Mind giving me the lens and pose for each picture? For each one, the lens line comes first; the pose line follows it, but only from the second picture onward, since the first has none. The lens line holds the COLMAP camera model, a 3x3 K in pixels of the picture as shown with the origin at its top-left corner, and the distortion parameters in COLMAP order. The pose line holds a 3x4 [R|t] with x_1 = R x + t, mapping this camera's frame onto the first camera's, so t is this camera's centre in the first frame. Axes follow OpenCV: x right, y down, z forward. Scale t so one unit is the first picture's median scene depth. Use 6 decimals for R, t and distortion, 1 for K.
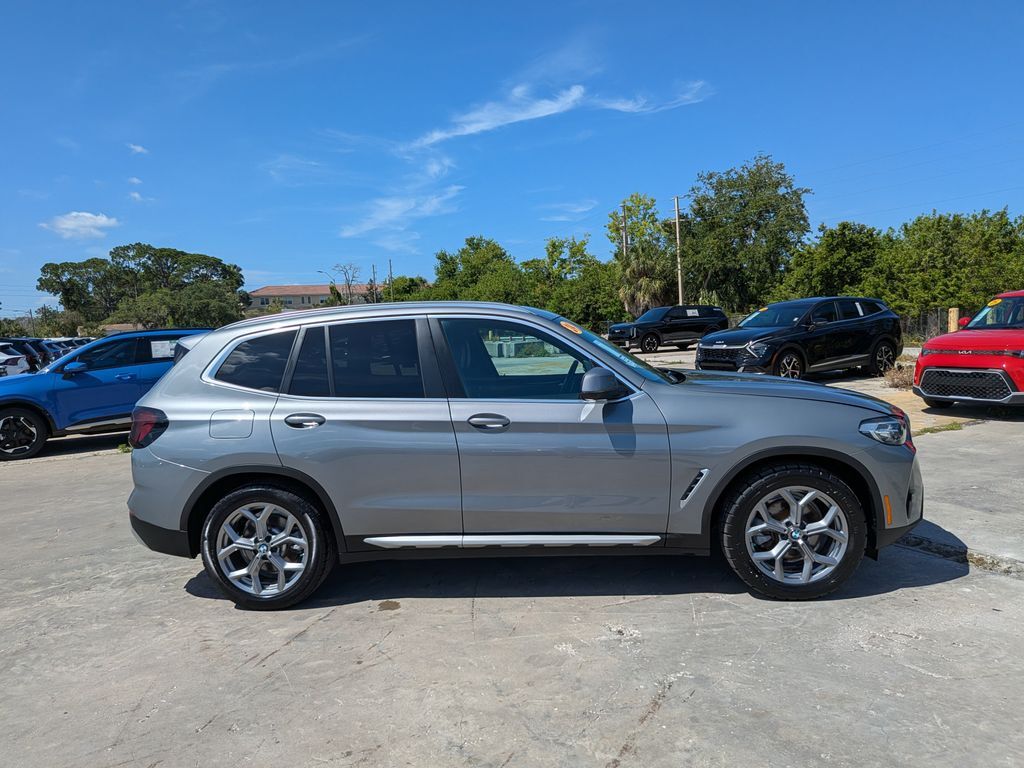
lens RADIAL K [[704.0, 0, 500.2], [0, 704.0, 403.7], [0, 0, 1]] dist [-0.002020, -0.017802]
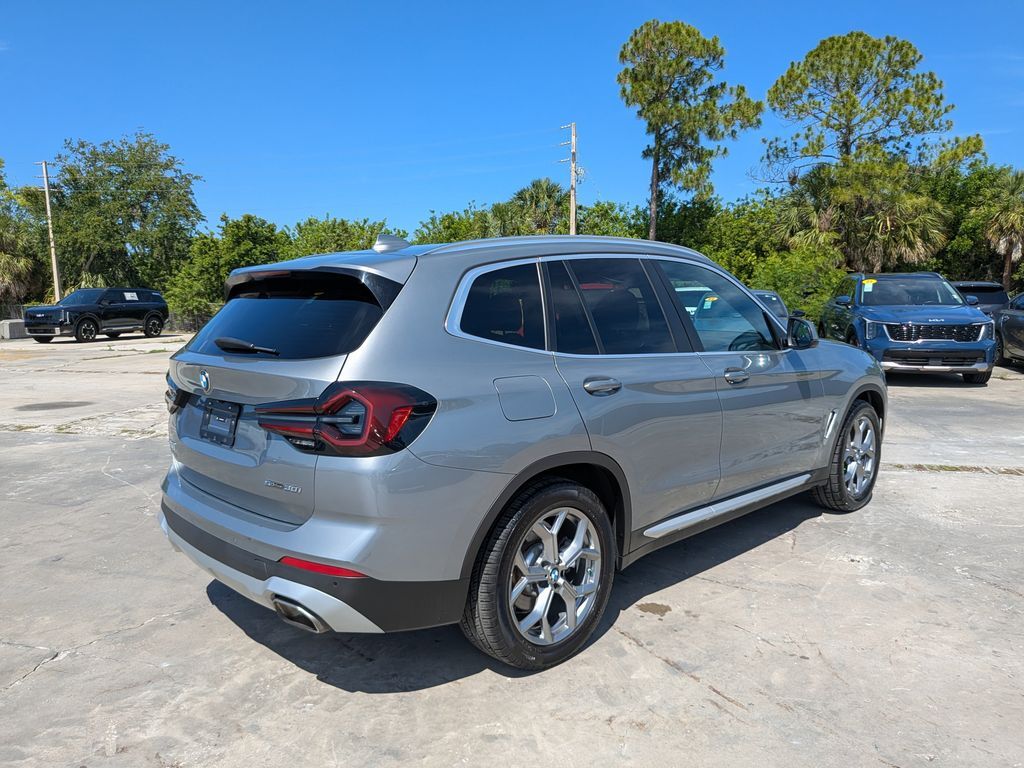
lens RADIAL K [[723.5, 0, 510.3], [0, 723.5, 385.7], [0, 0, 1]] dist [0.003672, -0.035957]
pose [[0.682943, -0.047031, 0.728956, -0.828285], [0.058133, 0.998259, 0.009942, 0.010056], [-0.728155, 0.035587, 0.684488, 0.510301]]
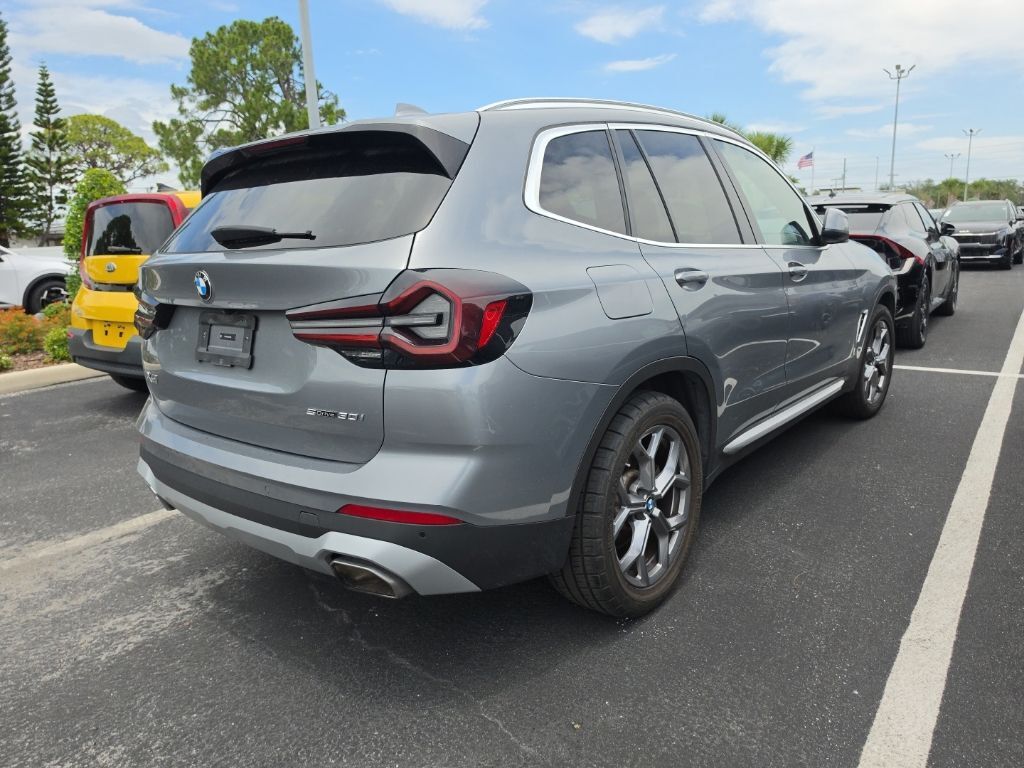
lens RADIAL K [[703.1, 0, 507.2], [0, 703.1, 404.7], [0, 0, 1]] dist [0.002393, -0.025222]
pose [[0.595830, -0.163548, 0.786281, -0.806853], [0.100688, 0.986532, 0.128902, 0.034890], [-0.796774, 0.002365, 0.604273, 0.701276]]
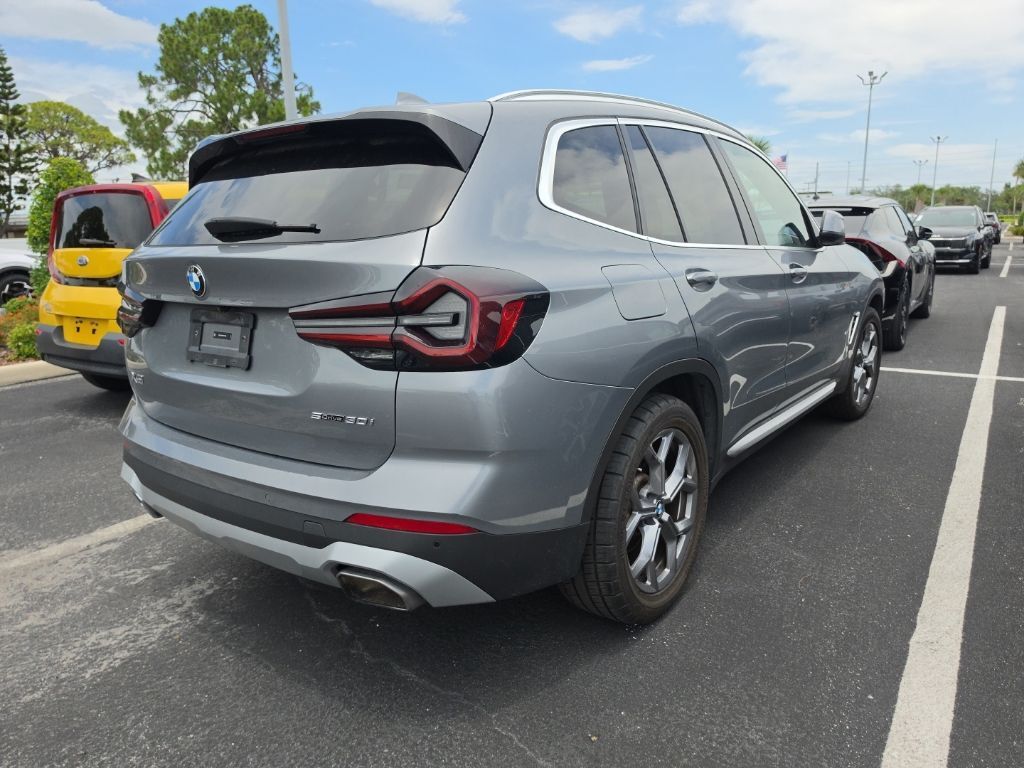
lens RADIAL K [[703.7, 0, 523.3], [0, 703.7, 413.9], [0, 0, 1]] dist [-0.007382, -0.009699]
pose [[0.551785, -0.174573, 0.815511, -0.806652], [0.092196, 0.984621, 0.148393, 0.032113], [-0.828875, -0.006695, 0.559394, 0.729617]]
